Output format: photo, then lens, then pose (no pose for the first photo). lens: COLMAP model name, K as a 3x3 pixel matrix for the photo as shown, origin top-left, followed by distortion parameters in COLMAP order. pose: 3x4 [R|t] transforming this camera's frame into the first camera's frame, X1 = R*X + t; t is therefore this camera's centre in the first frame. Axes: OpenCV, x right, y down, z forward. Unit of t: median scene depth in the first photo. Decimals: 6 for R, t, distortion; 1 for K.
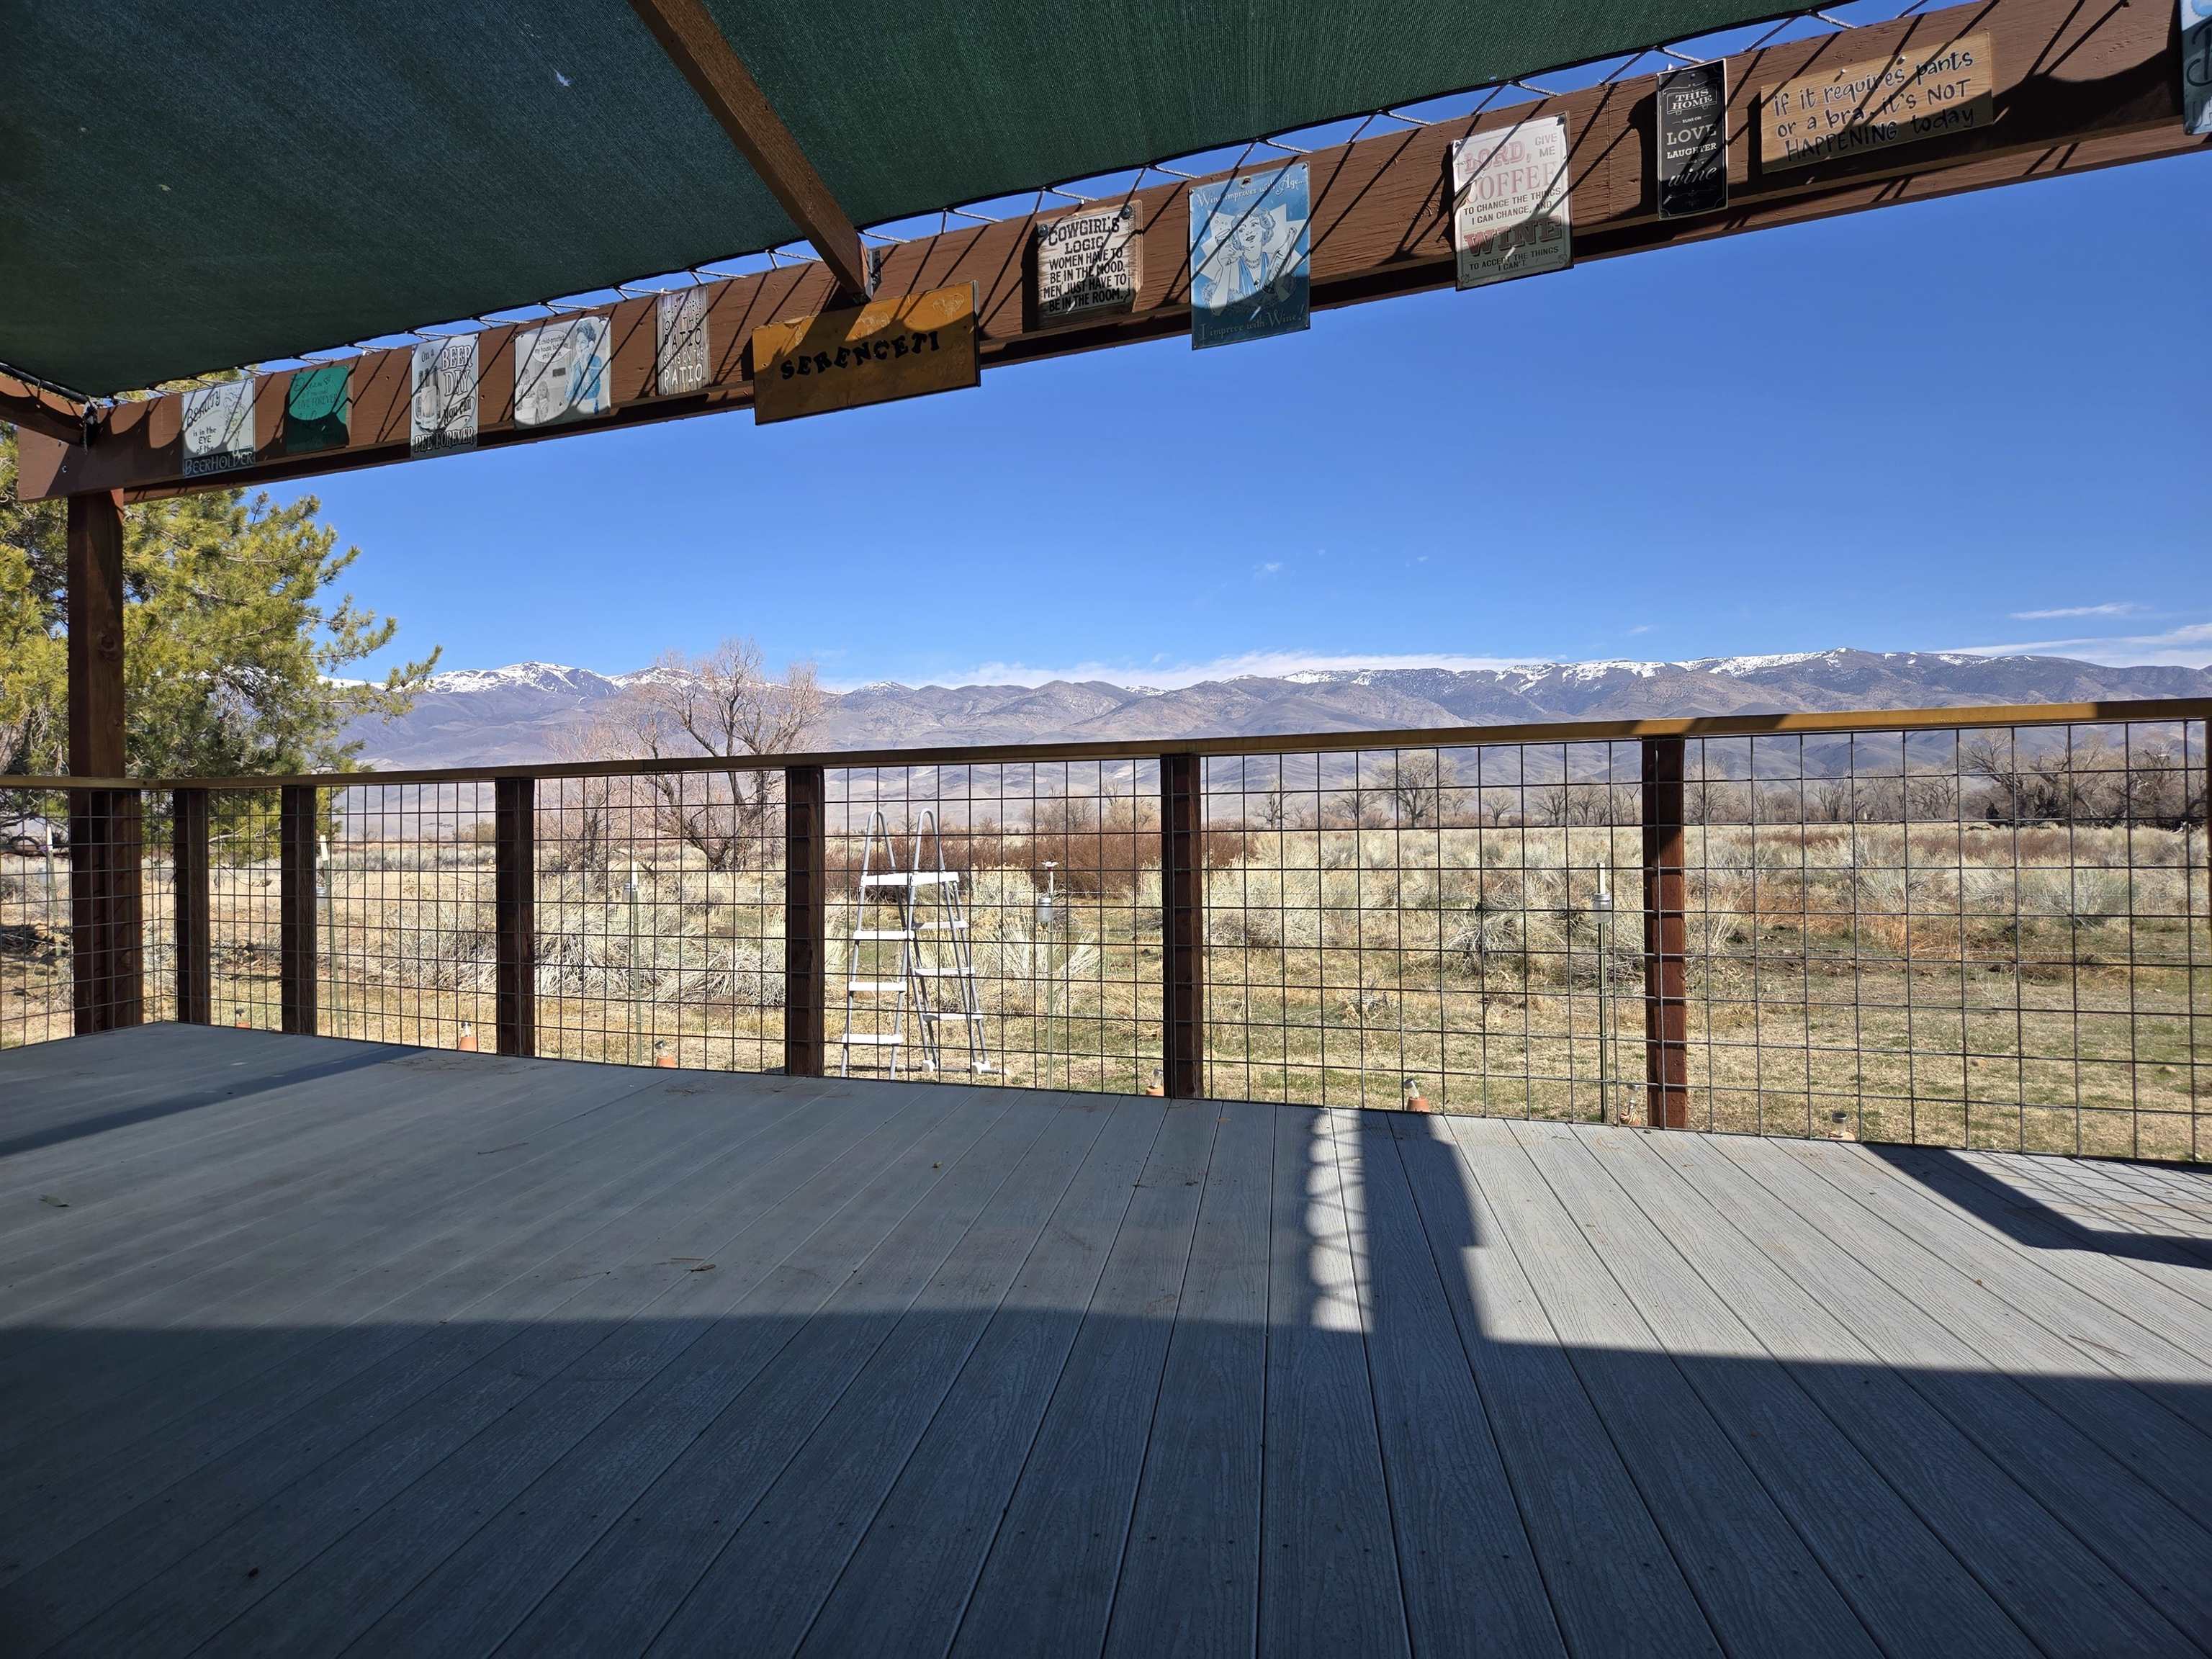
lens RADIAL K [[1470.1, 0, 1126.7], [0, 1470.1, 848.5], [0, 0, 1]] dist [0.063496, -0.044561]
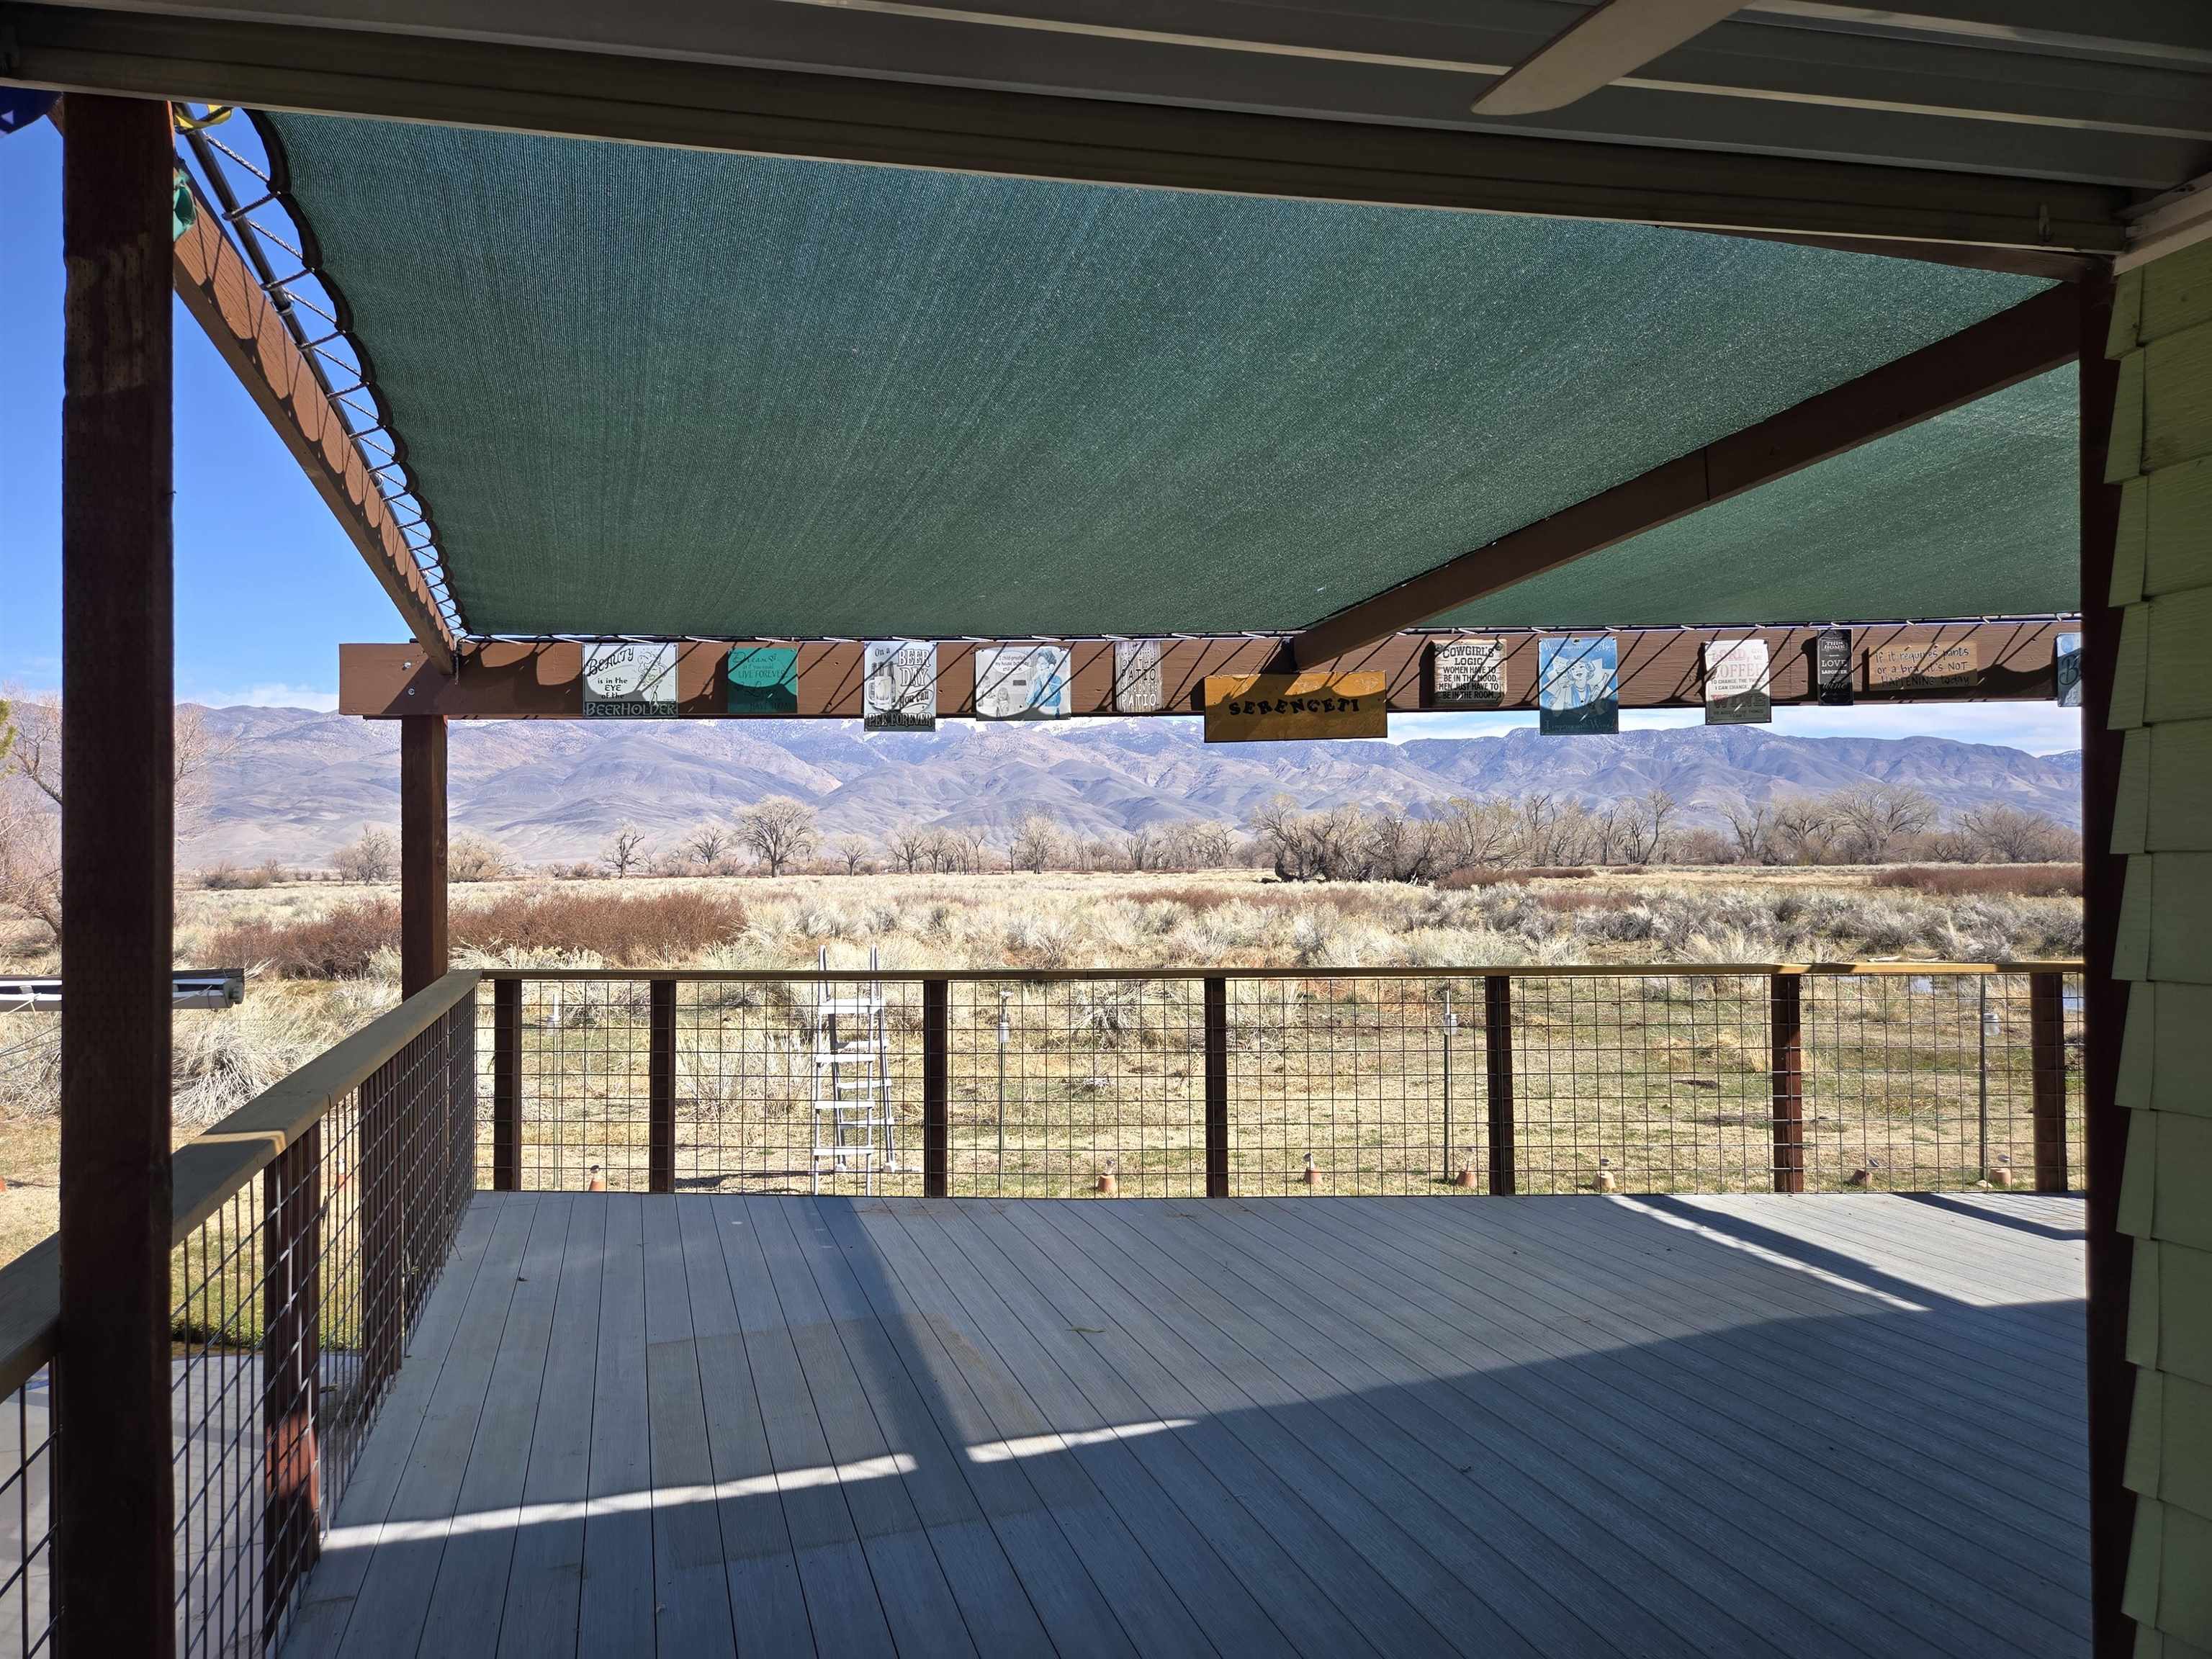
lens RADIAL K [[1470.1, 0, 1081.7], [0, 1470.1, 855.6], [0, 0, 1]] dist [0.063496, -0.044561]
pose [[0.918044, 0.009067, 0.396375, -0.983226], [0.000944, 0.999686, -0.025053, -0.150186], [-0.396478, 0.023374, 0.917747, -0.272444]]
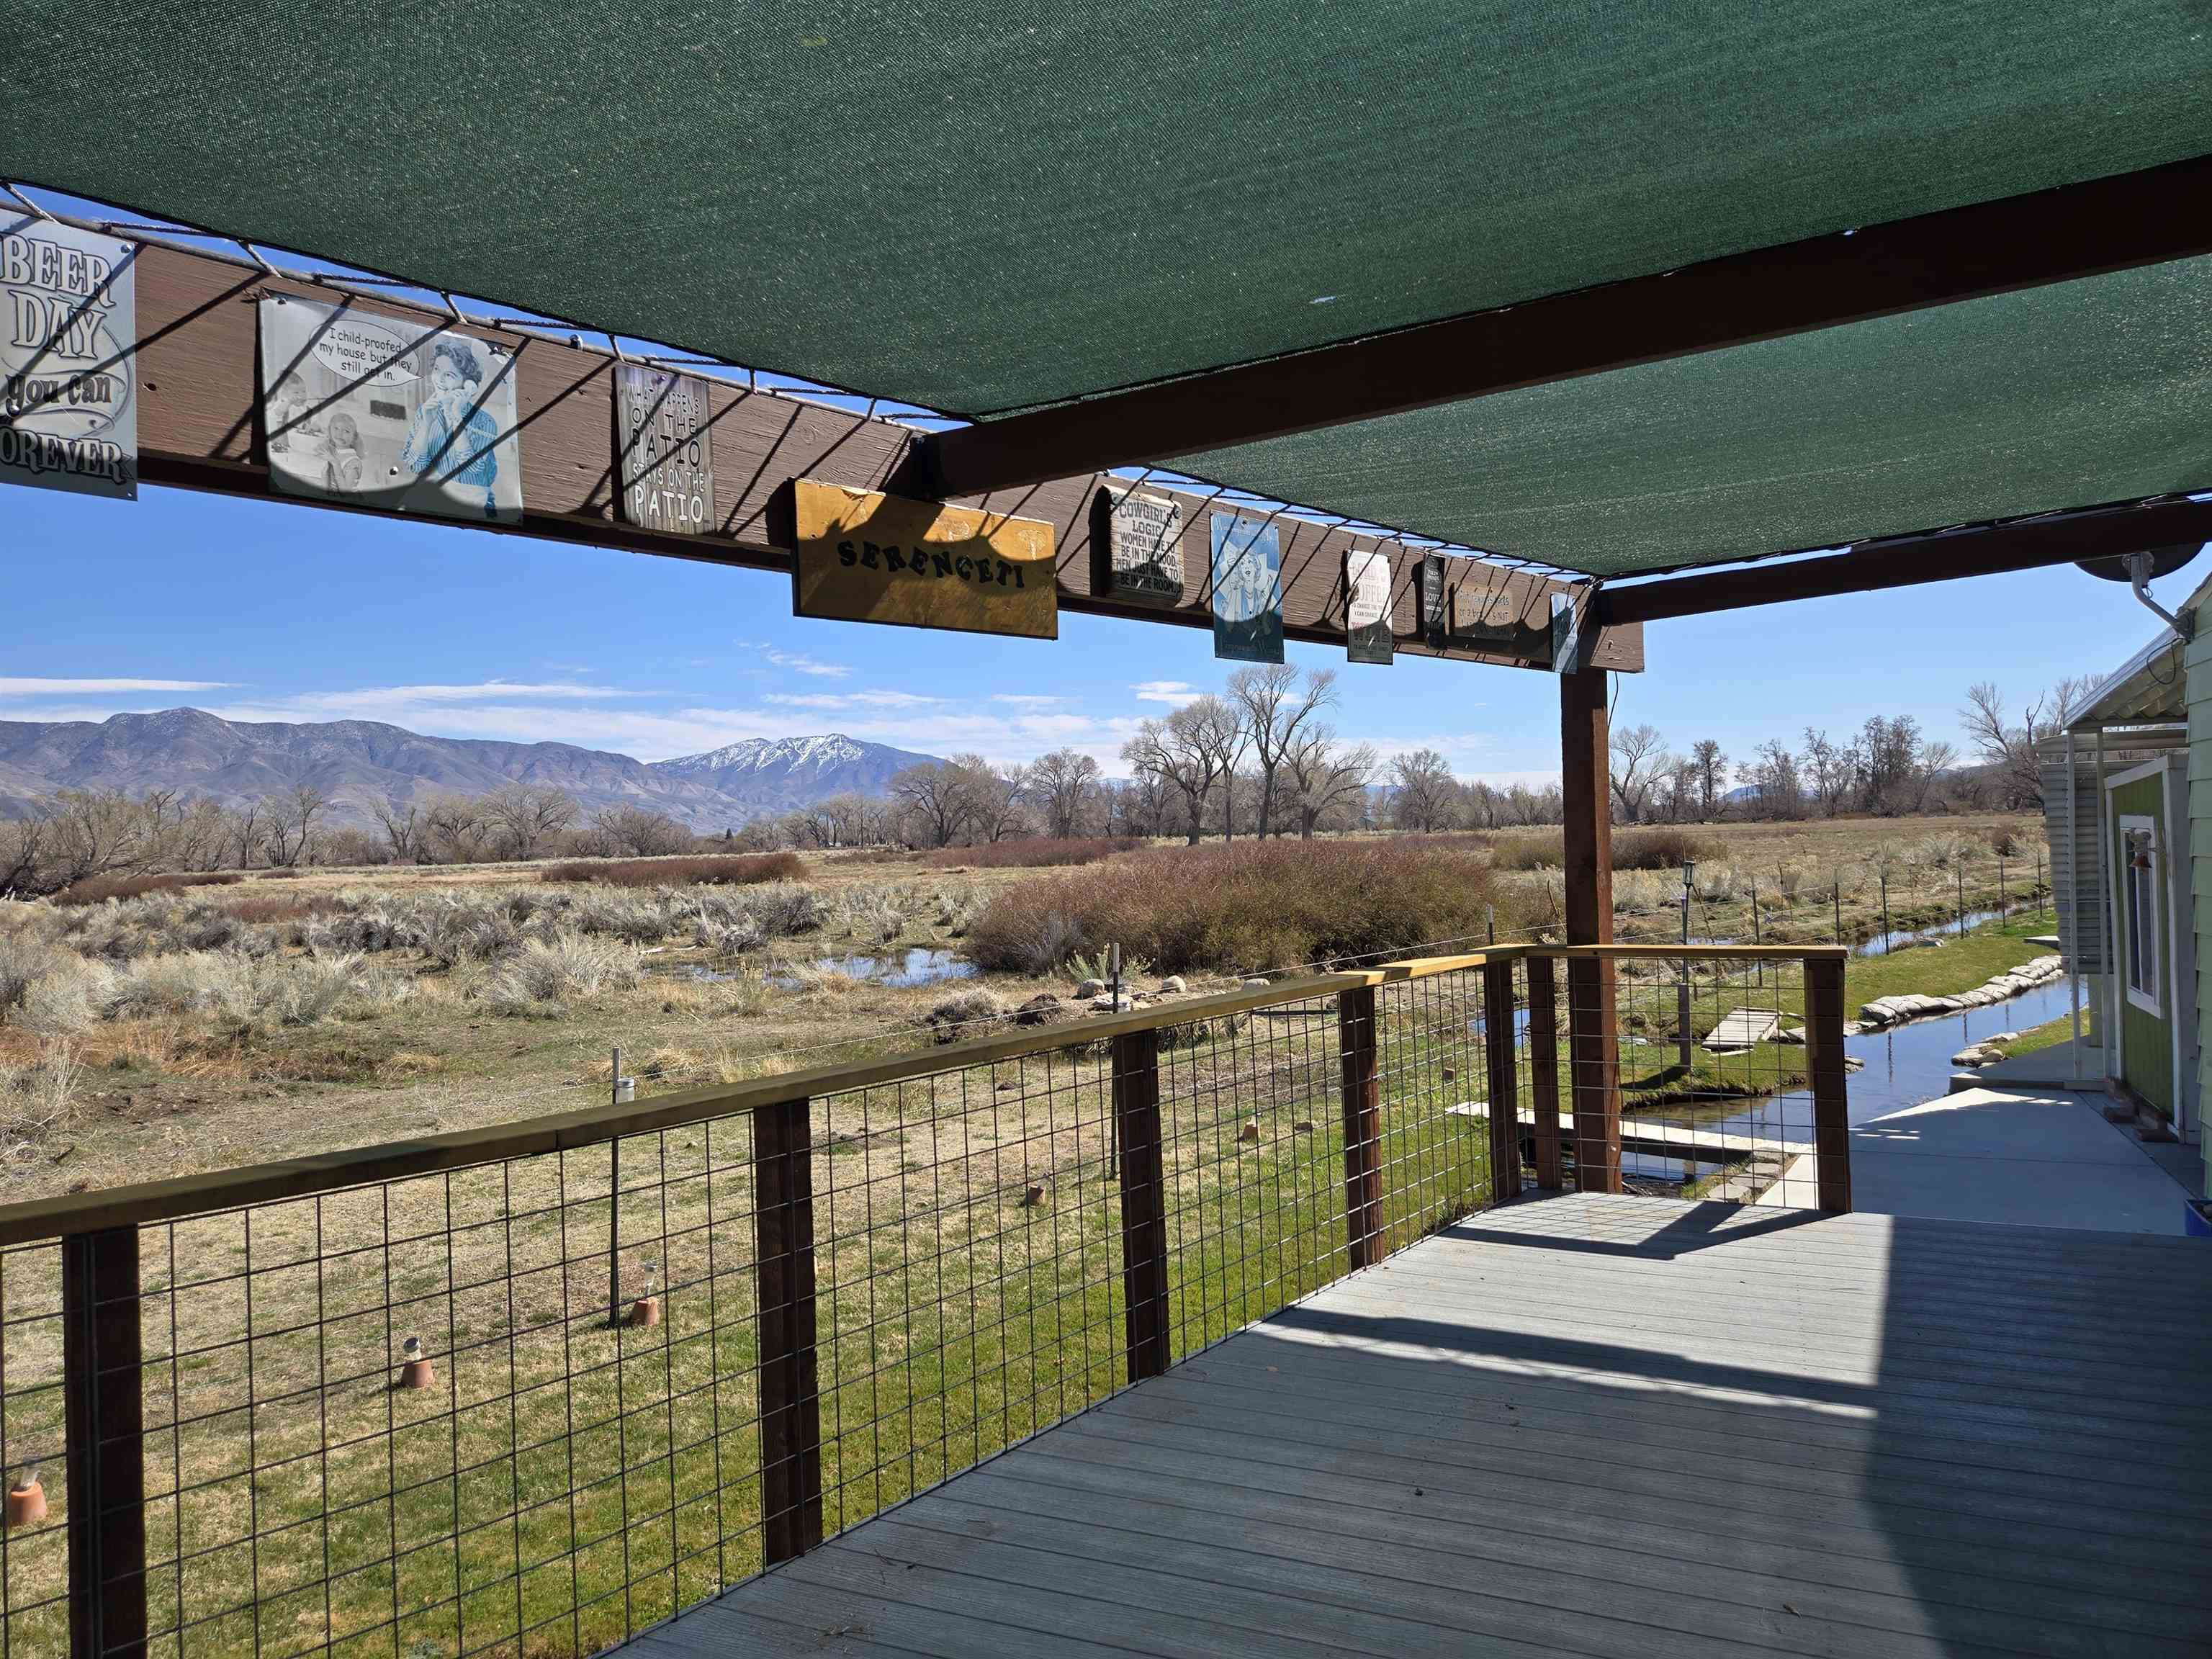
lens RADIAL K [[1470.1, 0, 1094.9], [0, 1470.1, 827.6], [0, 0, 1]] dist [0.063496, -0.044561]
pose [[0.295549, 0.011175, 0.955262, -0.923692], [0.040666, 0.998878, -0.024266, -0.175078], [-0.954462, 0.046019, 0.294763, 0.712794]]
